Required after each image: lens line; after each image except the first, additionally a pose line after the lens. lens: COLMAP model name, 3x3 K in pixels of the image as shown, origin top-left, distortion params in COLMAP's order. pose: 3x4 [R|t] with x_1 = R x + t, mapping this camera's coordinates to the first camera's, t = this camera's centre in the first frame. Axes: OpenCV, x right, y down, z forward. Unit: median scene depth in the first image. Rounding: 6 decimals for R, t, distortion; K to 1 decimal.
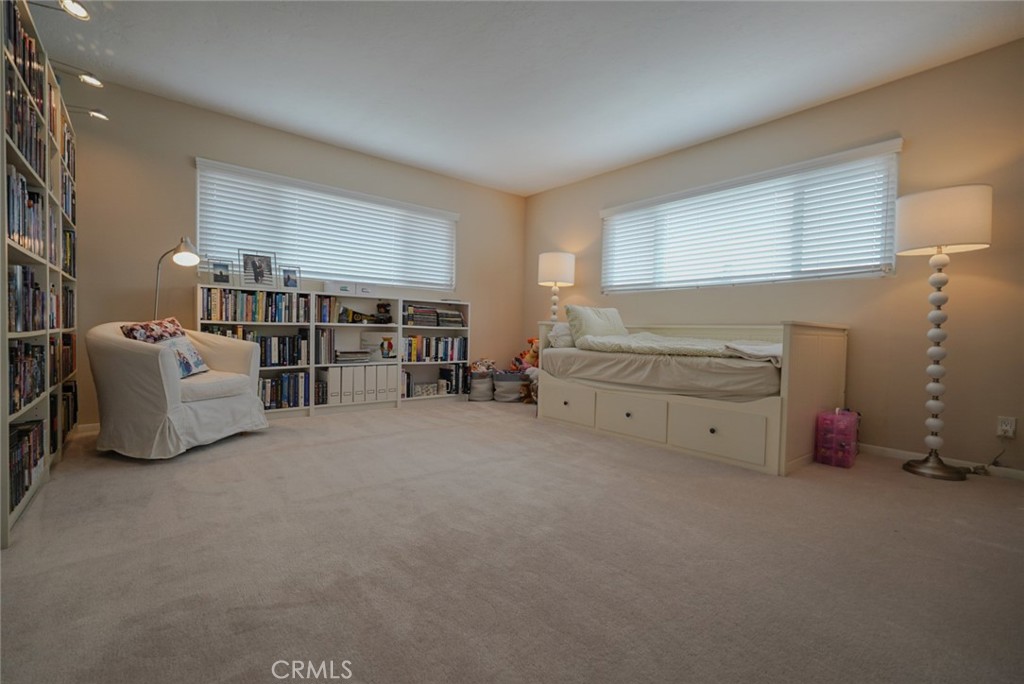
lens RADIAL K [[462.0, 0, 512.7], [0, 462.0, 341.6], [0, 0, 1]] dist [-0.015228, 0.007417]
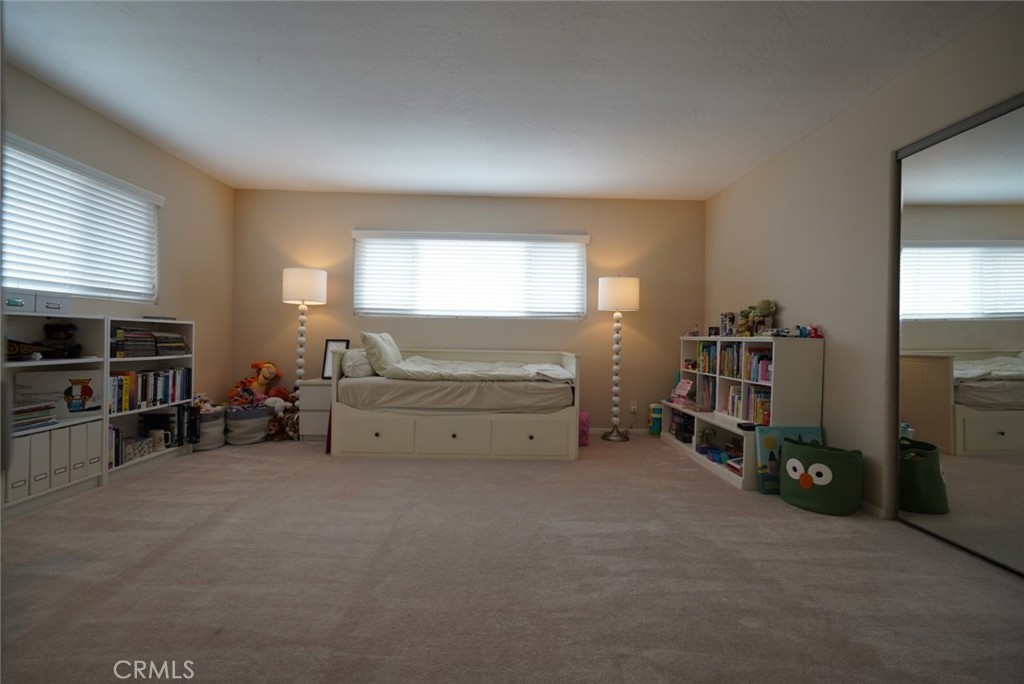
lens RADIAL K [[462.0, 0, 510.7], [0, 462.0, 338.4], [0, 0, 1]] dist [-0.015228, 0.007417]
pose [[0.608431, -0.012626, 0.793506, -0.409641], [0.008934, 0.999919, 0.009060, -0.064876], [-0.793557, 0.001577, 0.608494, 0.149729]]
